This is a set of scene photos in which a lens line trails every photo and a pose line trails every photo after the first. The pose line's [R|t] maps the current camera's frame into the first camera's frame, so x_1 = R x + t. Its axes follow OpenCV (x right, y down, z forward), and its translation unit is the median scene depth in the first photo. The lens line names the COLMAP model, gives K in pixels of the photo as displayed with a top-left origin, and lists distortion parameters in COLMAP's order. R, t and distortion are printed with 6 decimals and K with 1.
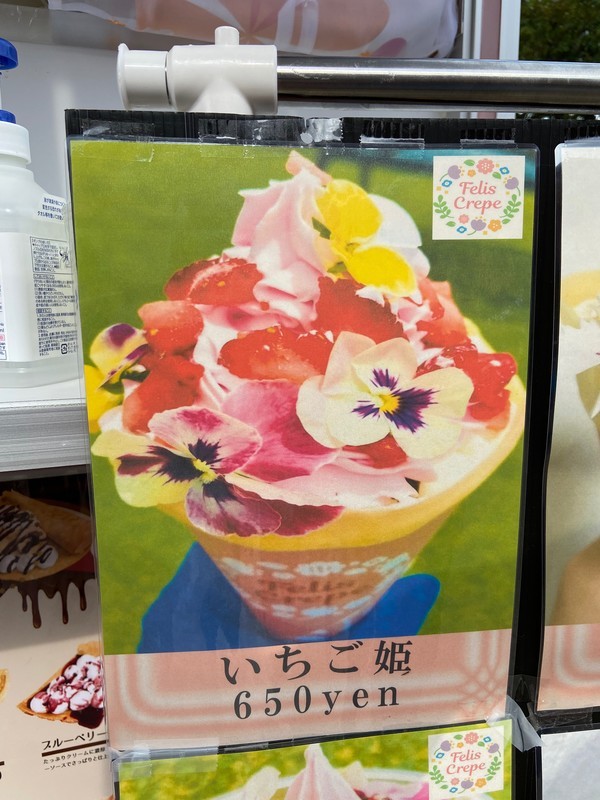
lens RADIAL K [[600.6, 0, 300.0], [0, 600.6, 400.0], [0, 0, 1]] dist [0.119864, -0.148281]
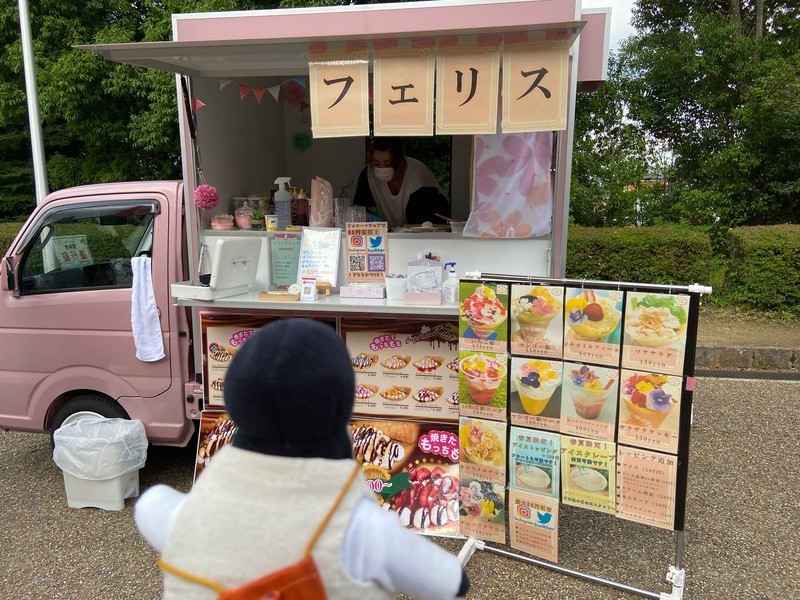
lens RADIAL K [[600.6, 0, 400.0], [0, 600.6, 300.0], [0, 0, 1]] dist [0.119864, -0.148281]
pose [[0.879170, 0.083022, -0.469219, 3.056419], [-0.081922, 0.996378, 0.022801, -0.255114], [0.469413, 0.018394, 0.882787, -7.298625]]
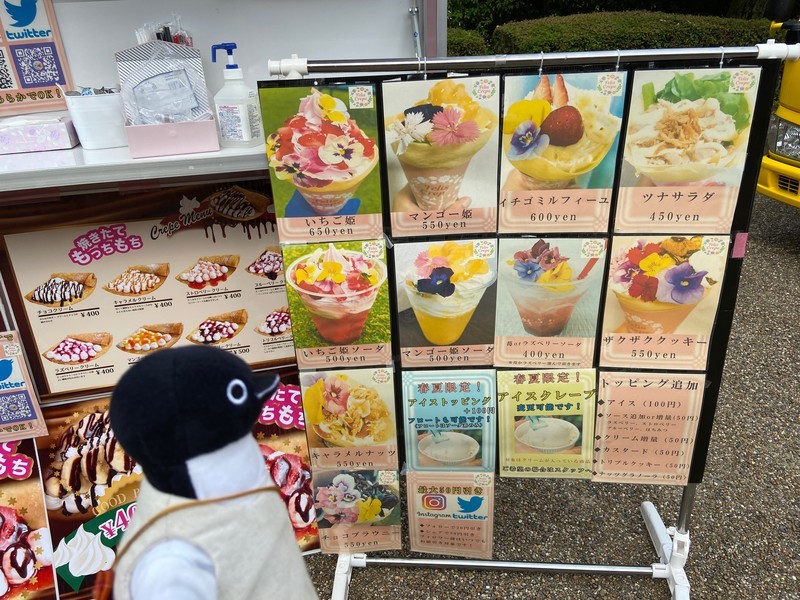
lens RADIAL K [[600.6, 0, 400.0], [0, 600.6, 300.0], [0, 0, 1]] dist [0.119864, -0.148281]
pose [[0.996836, 0.002098, -0.079454, 0.836656], [0.018807, 0.965037, 0.261436, -0.090354], [0.077224, -0.262104, 0.961945, -3.005538]]
